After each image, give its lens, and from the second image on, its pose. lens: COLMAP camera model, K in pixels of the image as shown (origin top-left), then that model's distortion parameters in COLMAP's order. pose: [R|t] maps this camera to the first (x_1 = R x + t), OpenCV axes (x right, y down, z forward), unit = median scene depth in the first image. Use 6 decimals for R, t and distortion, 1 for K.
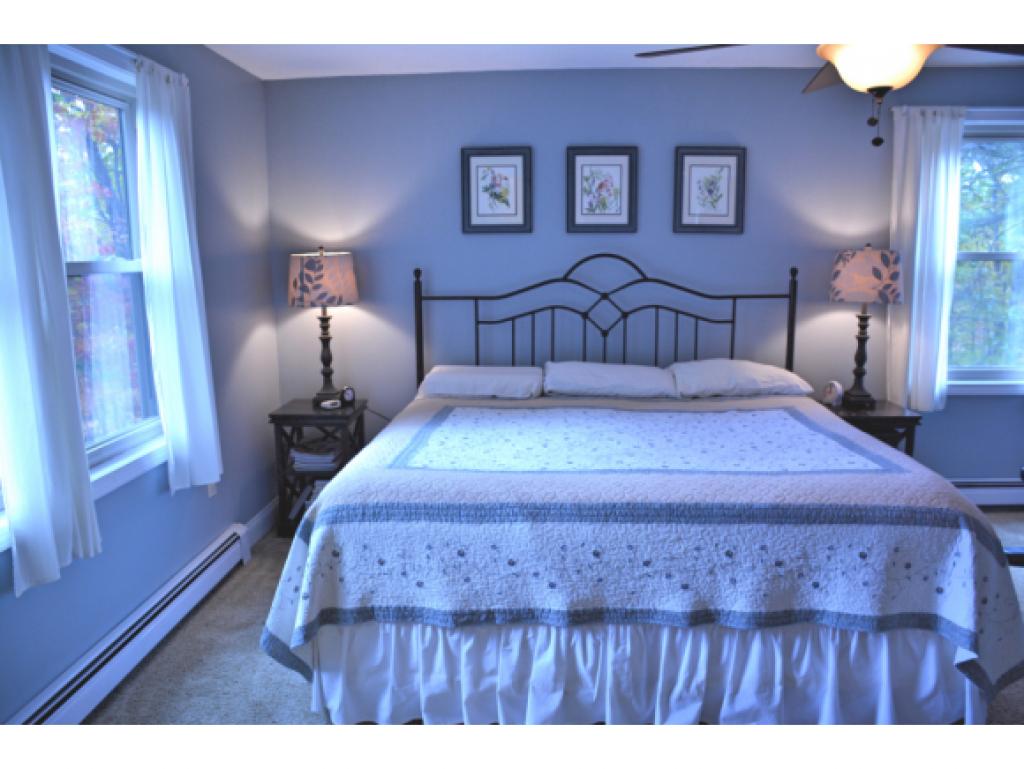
lens RADIAL K [[806.1, 0, 509.7], [0, 806.1, 387.2], [0, 0, 1]] dist [-0.116030, 0.061943]
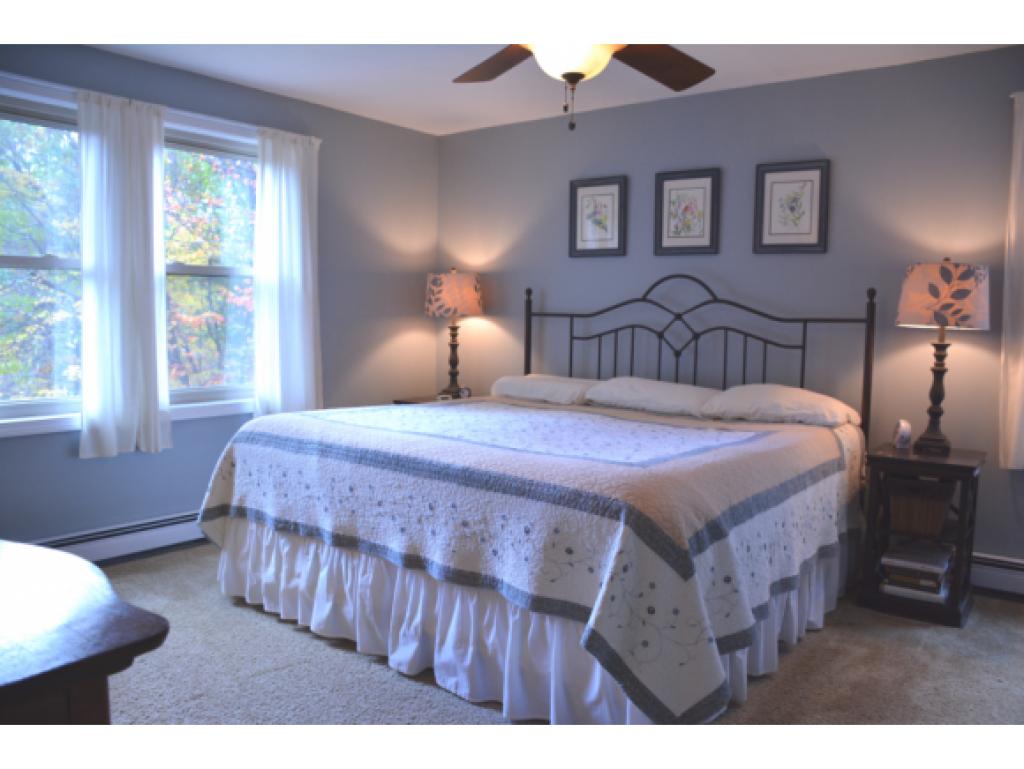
lens RADIAL K [[806.1, 0, 509.0], [0, 806.1, 384.5], [0, 0, 1]] dist [-0.116030, 0.061943]
pose [[0.818738, 0.073605, -0.569430, 0.570994], [-0.119359, 0.991902, -0.043404, 0.043931], [0.561624, 0.103503, 0.820893, 0.071523]]
